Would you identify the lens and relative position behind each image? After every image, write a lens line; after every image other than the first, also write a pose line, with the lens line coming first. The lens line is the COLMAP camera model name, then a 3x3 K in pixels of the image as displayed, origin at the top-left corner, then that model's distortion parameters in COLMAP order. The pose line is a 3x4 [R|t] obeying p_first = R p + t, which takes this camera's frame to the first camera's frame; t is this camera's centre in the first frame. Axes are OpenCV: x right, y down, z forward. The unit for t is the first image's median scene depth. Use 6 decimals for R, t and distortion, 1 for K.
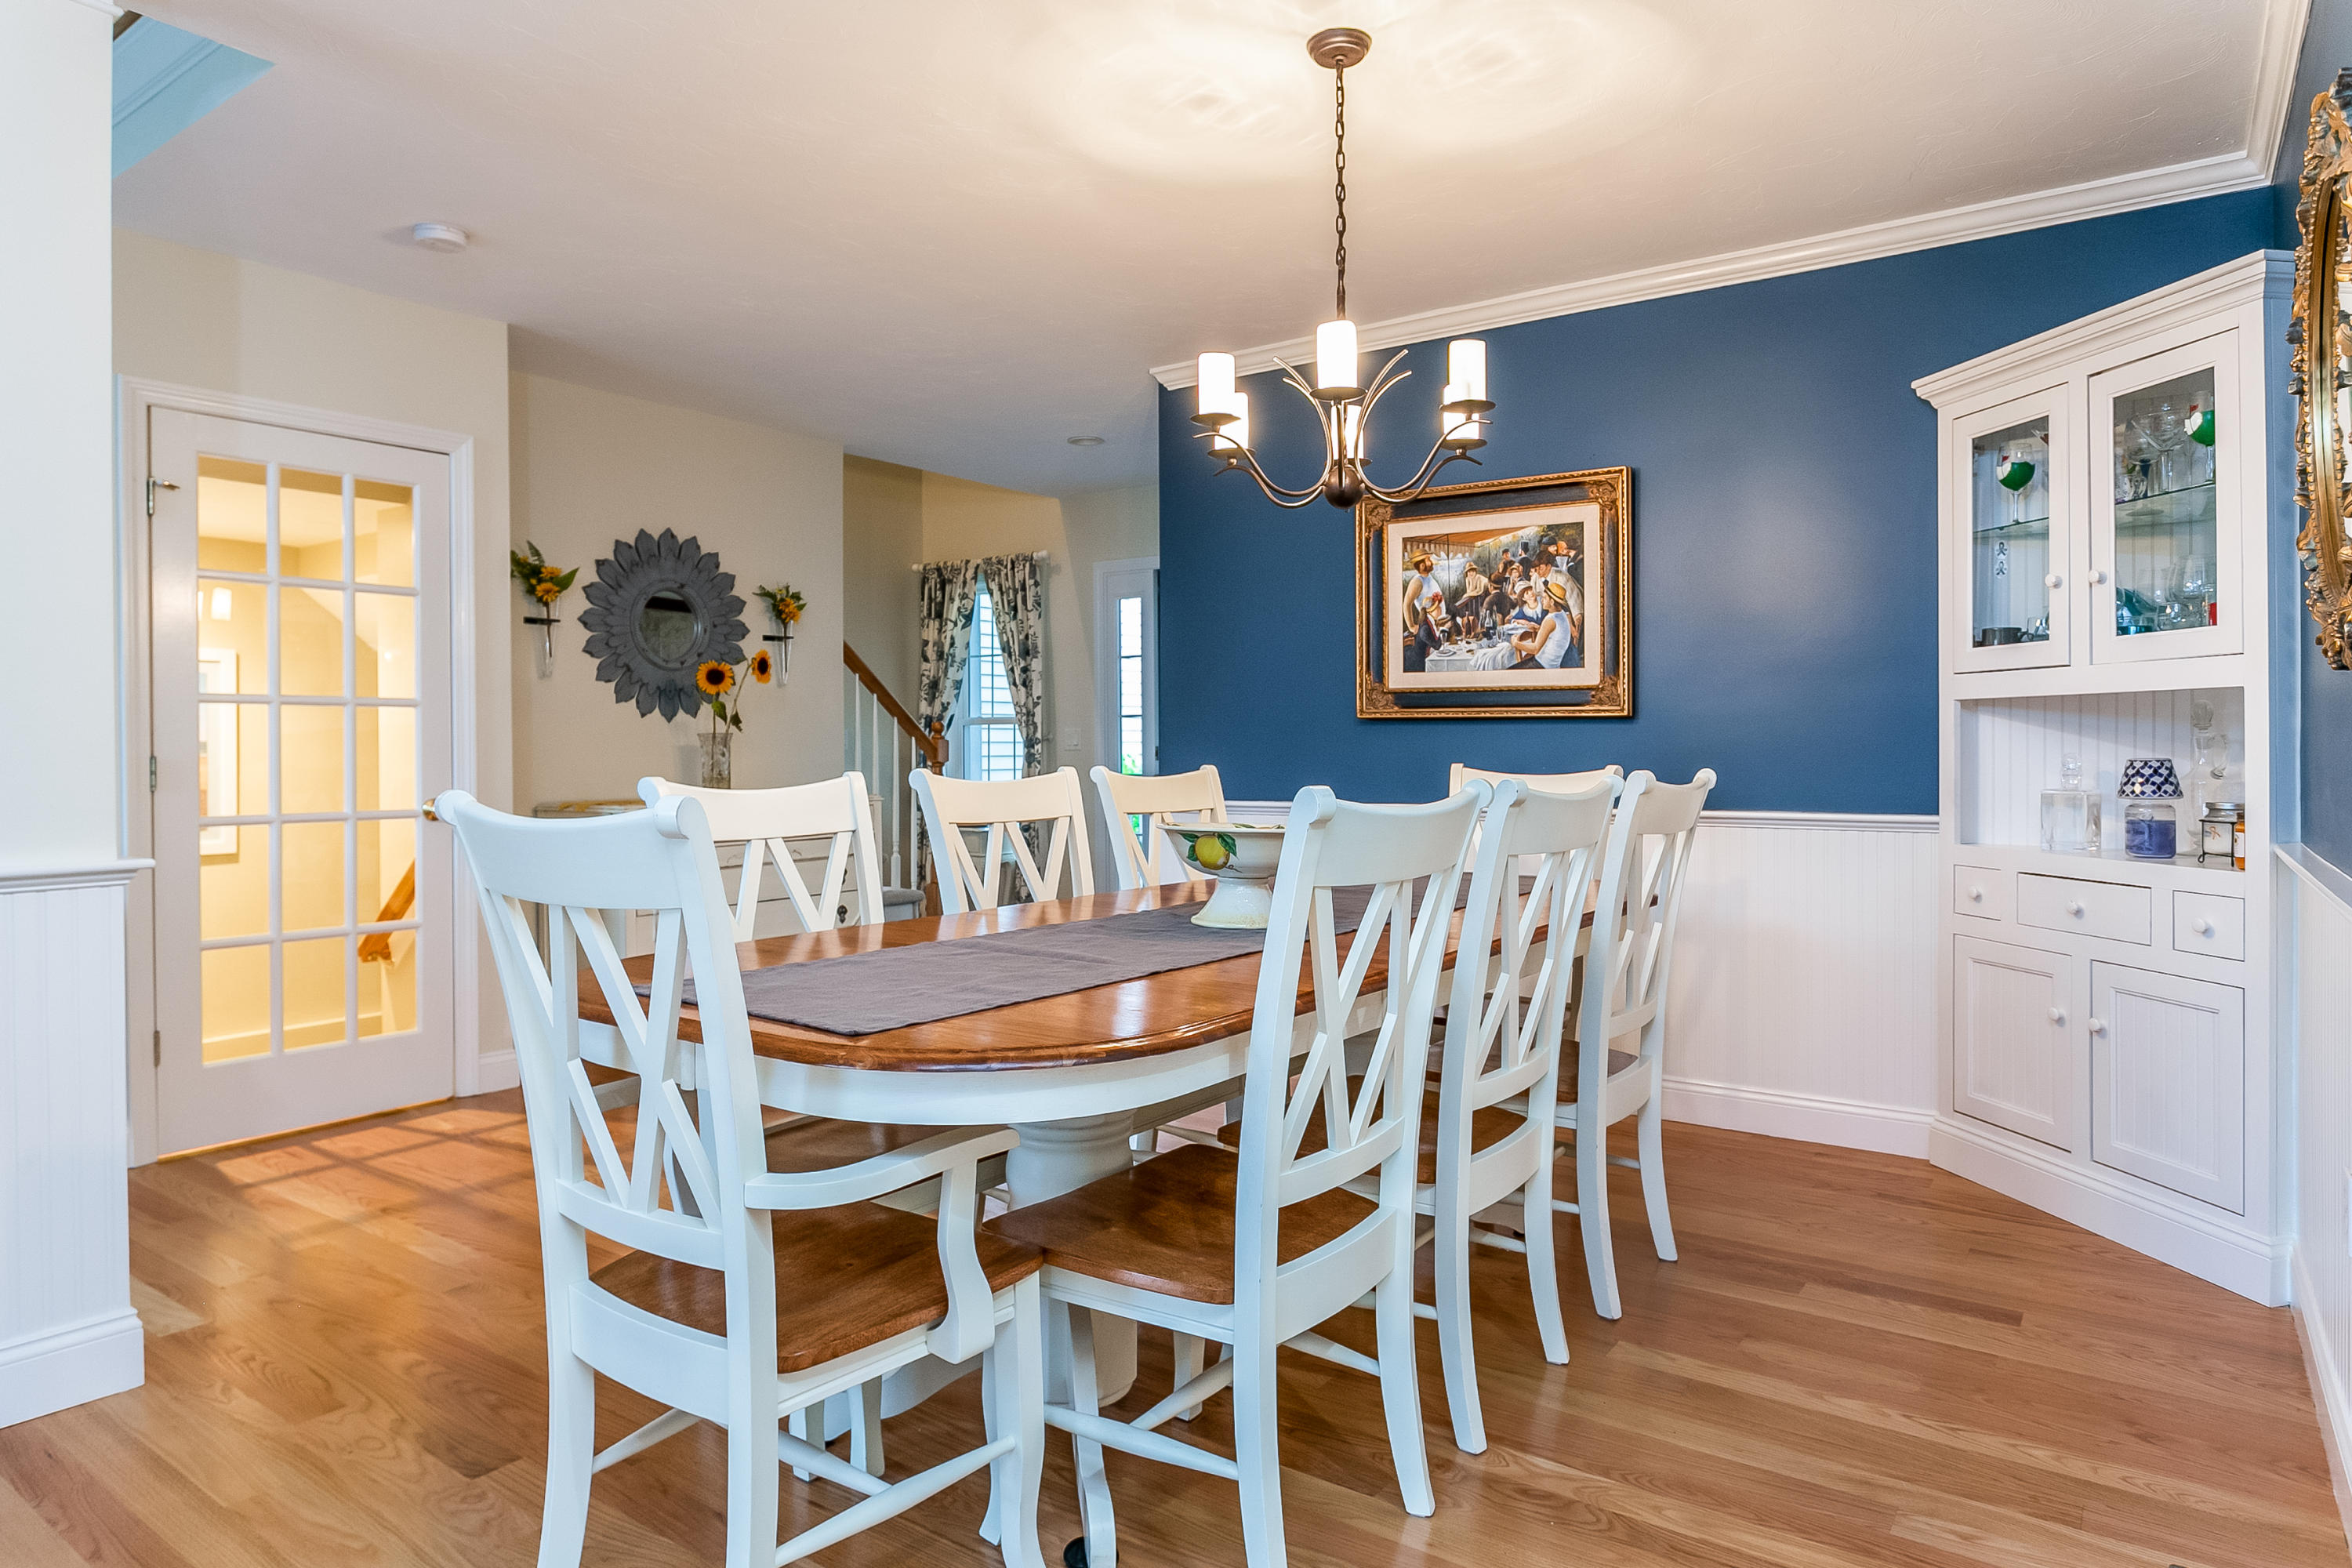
lens RADIAL K [[1384.2, 0, 1178.7], [0, 1384.2, 771.0], [0, 0, 1]] dist [-0.005137, -0.002863]
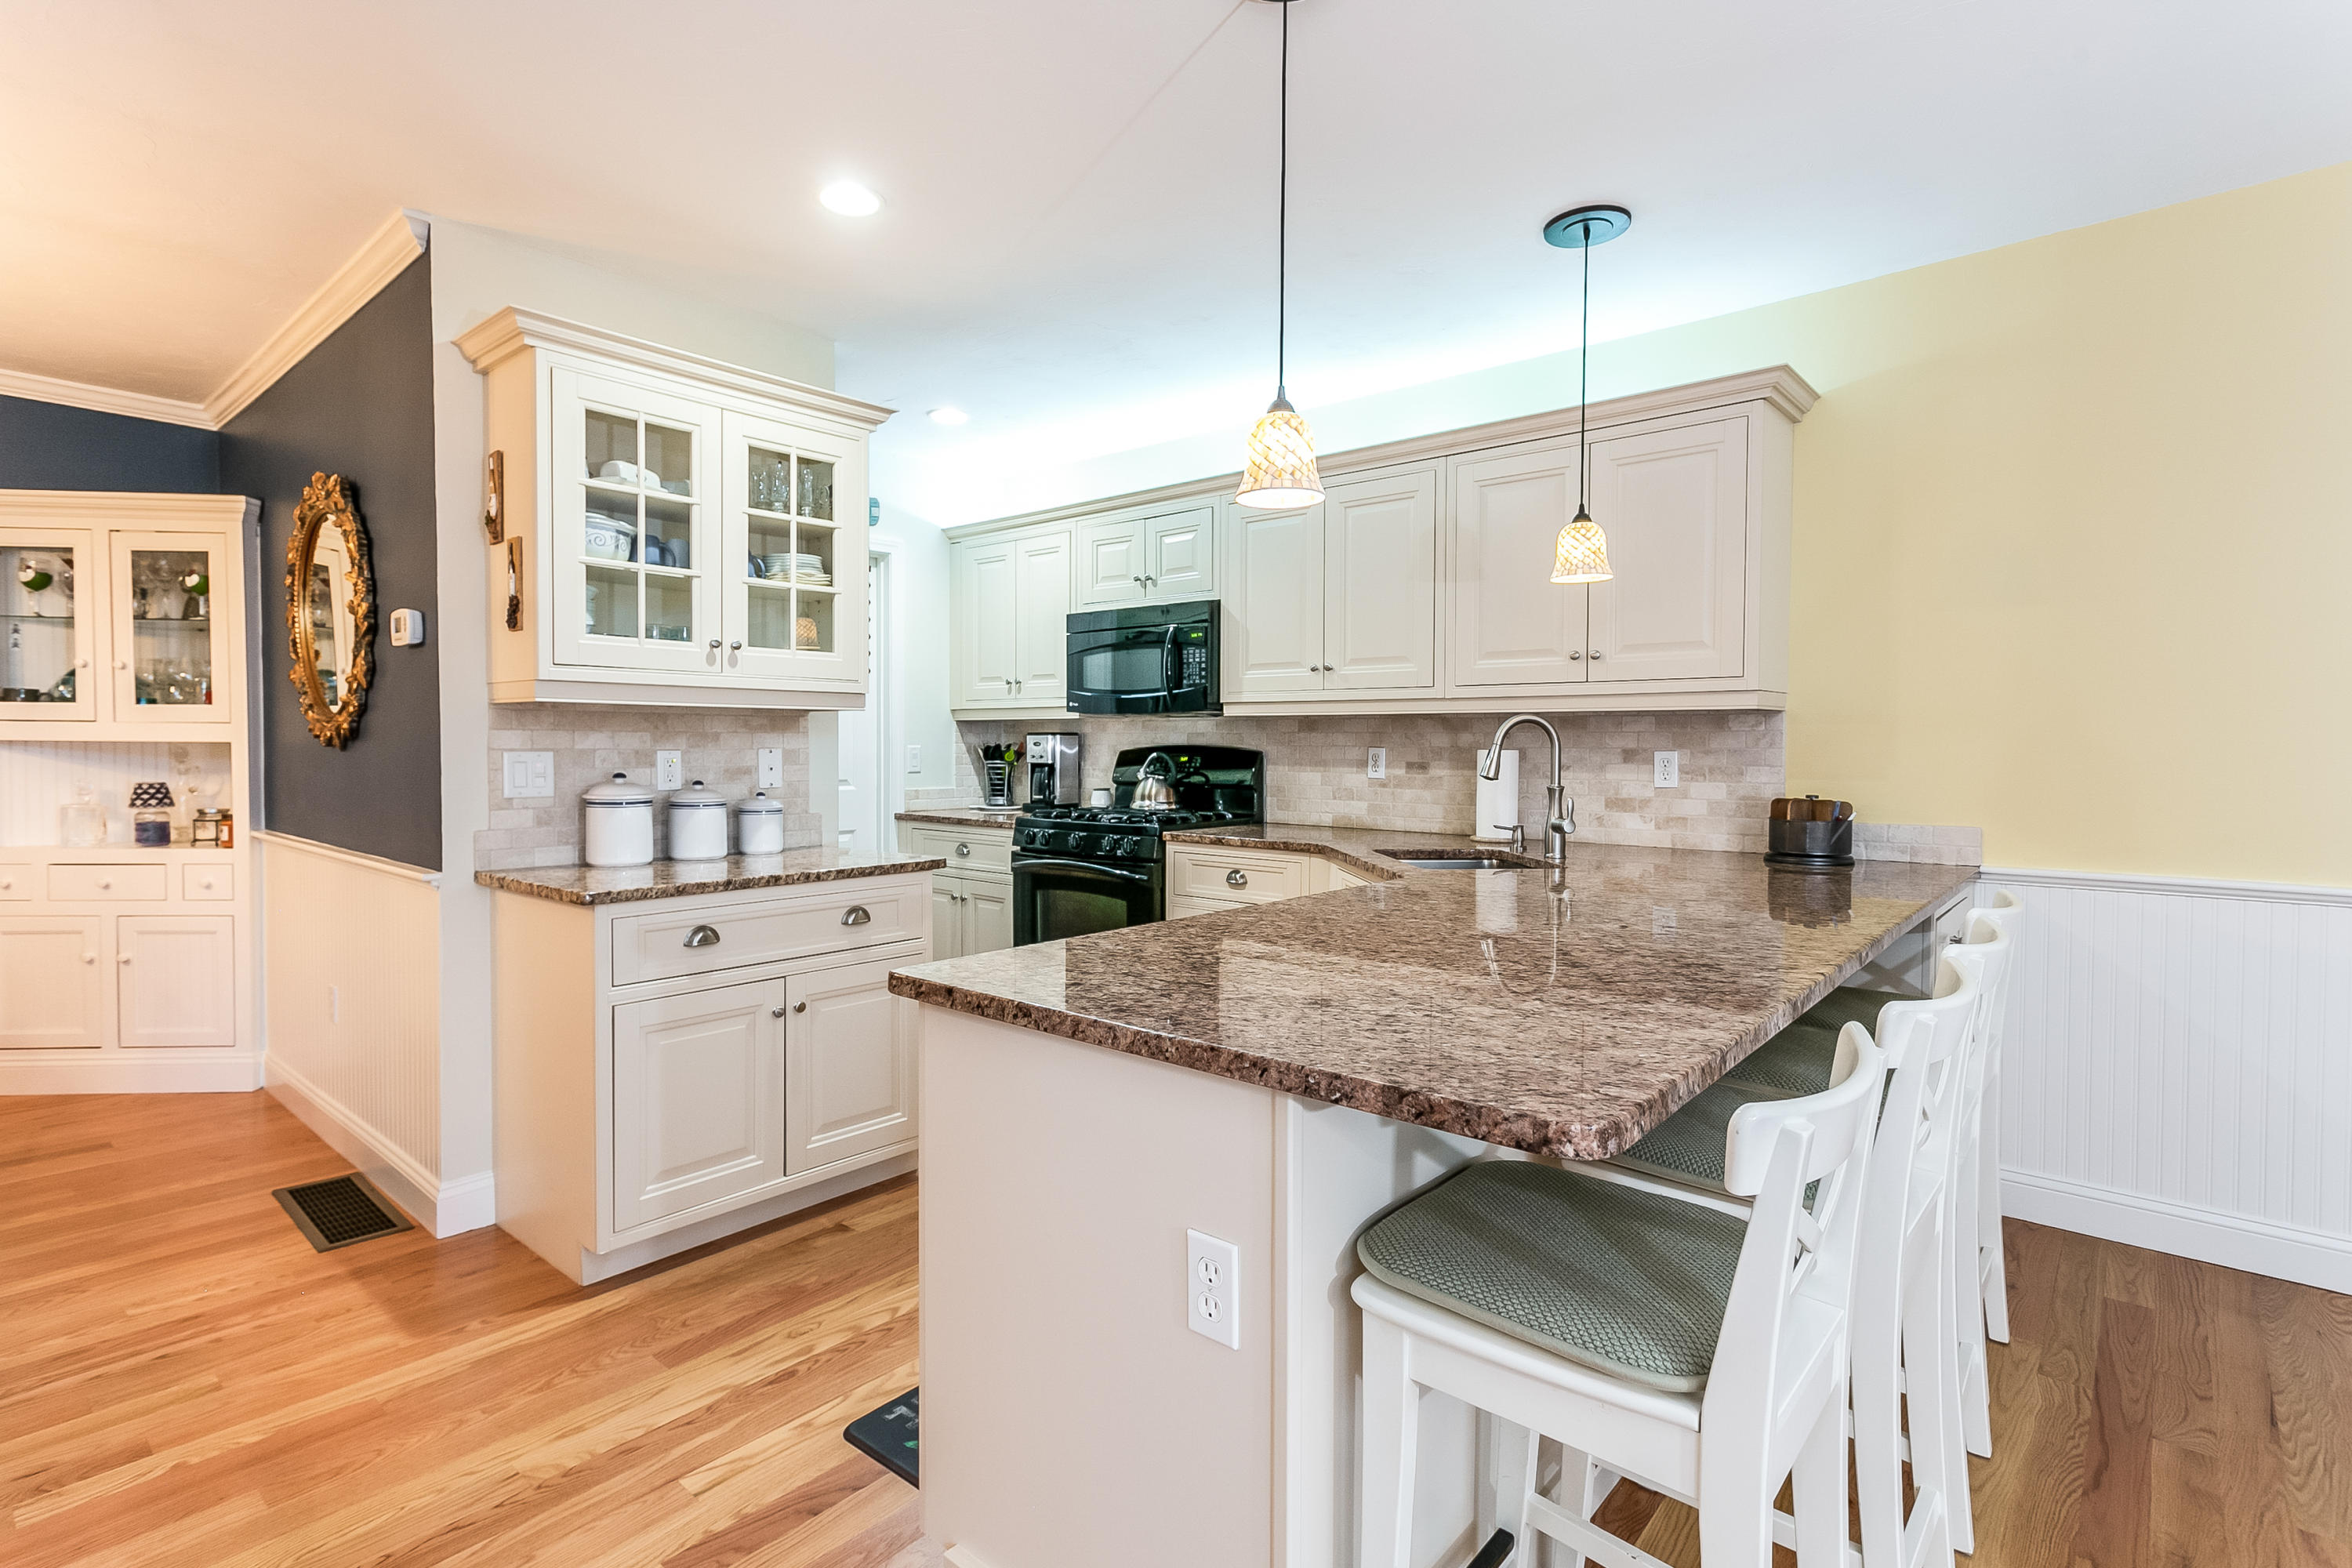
lens RADIAL K [[1124.4, 0, 1160.6], [0, 1124.4, 736.9], [0, 0, 1]] dist [-0.000254, -0.000235]
pose [[0.102877, 0.010959, 0.994634, -0.456527], [0.010980, 0.999866, -0.012152, -0.033301], [-0.994633, 0.012171, 0.102743, -0.275744]]
